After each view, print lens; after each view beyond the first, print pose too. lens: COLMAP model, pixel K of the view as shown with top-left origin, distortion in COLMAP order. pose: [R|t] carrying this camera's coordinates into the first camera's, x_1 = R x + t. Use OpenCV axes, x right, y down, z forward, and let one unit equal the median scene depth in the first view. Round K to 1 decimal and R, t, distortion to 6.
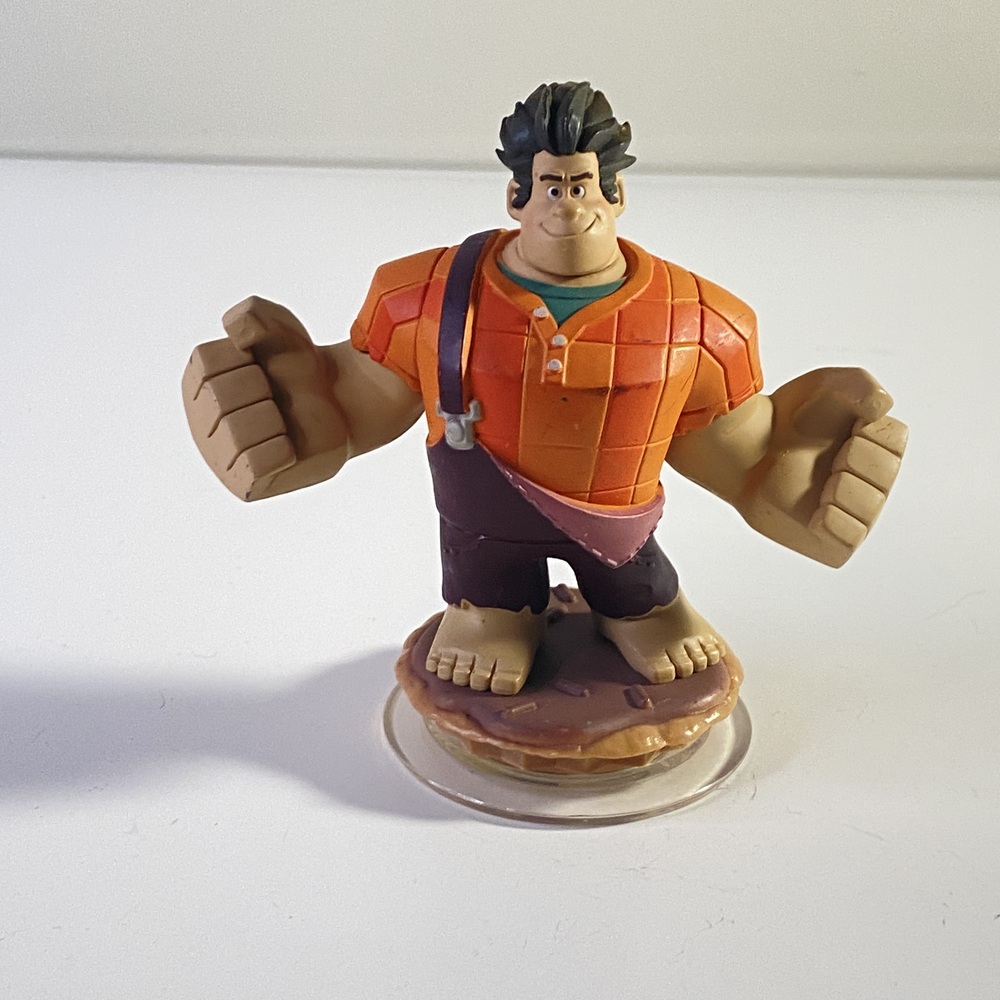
lens RADIAL K [[2078.7, 0, 502.3], [0, 2078.7, 448.7], [0, 0, 1]] dist [0.106147, 0.000000]
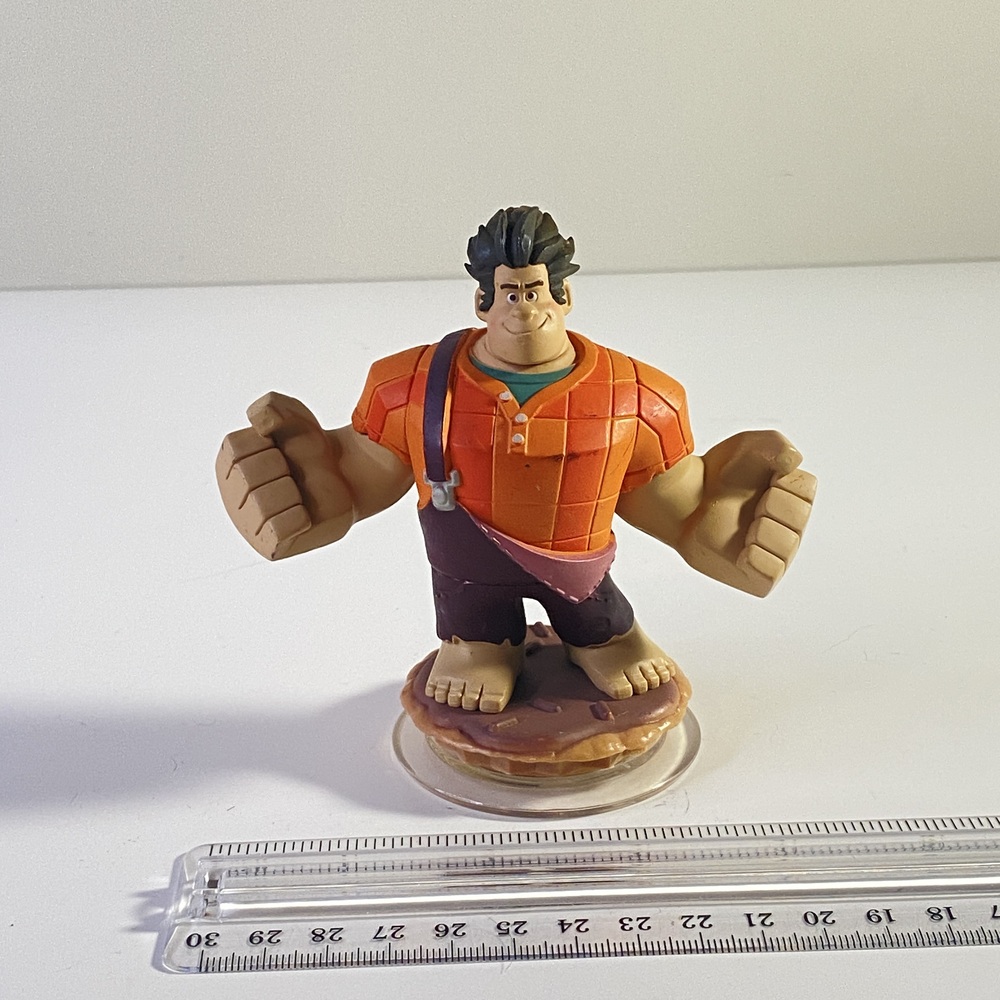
lens RADIAL K [[2078.7, 0, 453.6], [0, 2078.7, 474.1], [0, 0, 1]] dist [0.106147, 0.000000]
pose [[0.998715, -0.040618, -0.030295, 0.022259], [0.039880, 0.998902, -0.024581, 0.008970], [0.031260, 0.023341, 0.999239, -0.214463]]
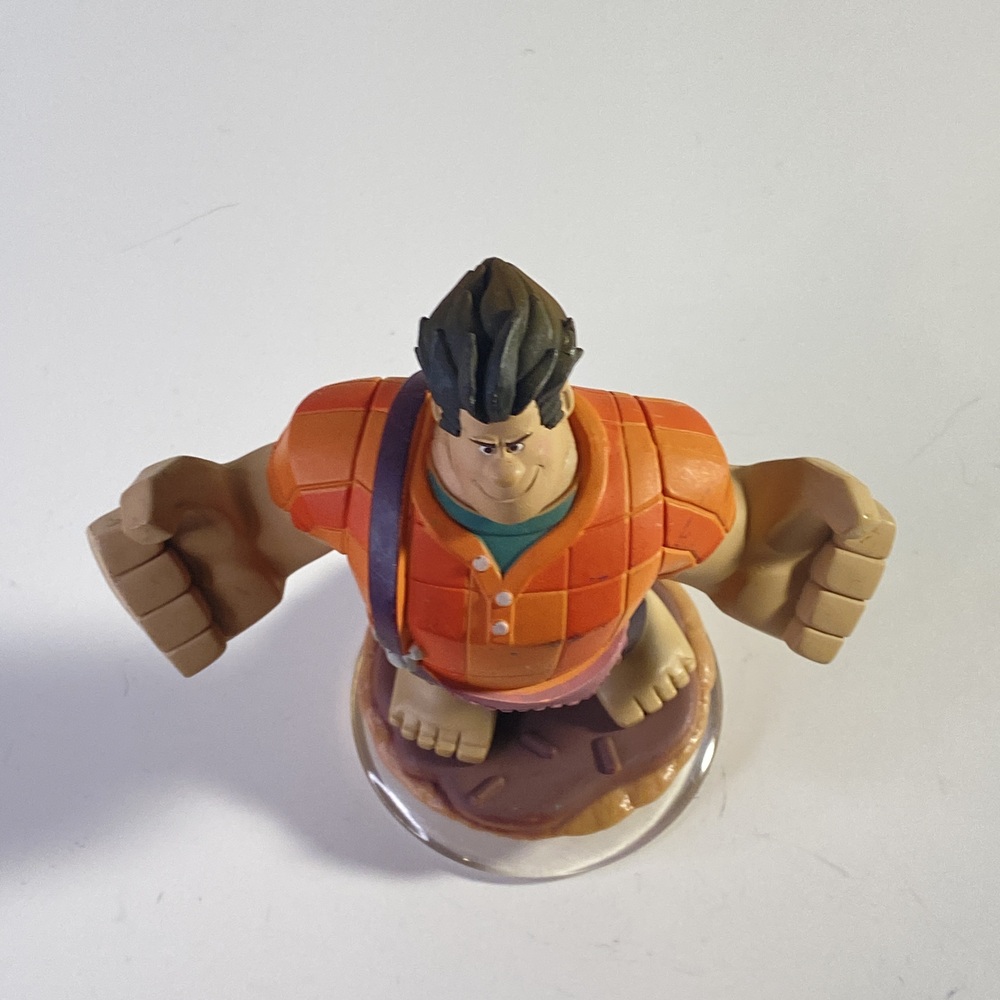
lens RADIAL K [[2078.7, 0, 508.0], [0, 2078.7, 496.3], [0, 0, 1]] dist [0.106147, 0.000000]
pose [[0.998096, -0.057884, -0.021311, 0.048196], [0.058549, 0.780349, 0.622597, -0.608467], [-0.019409, -0.622659, 0.782252, 0.313491]]
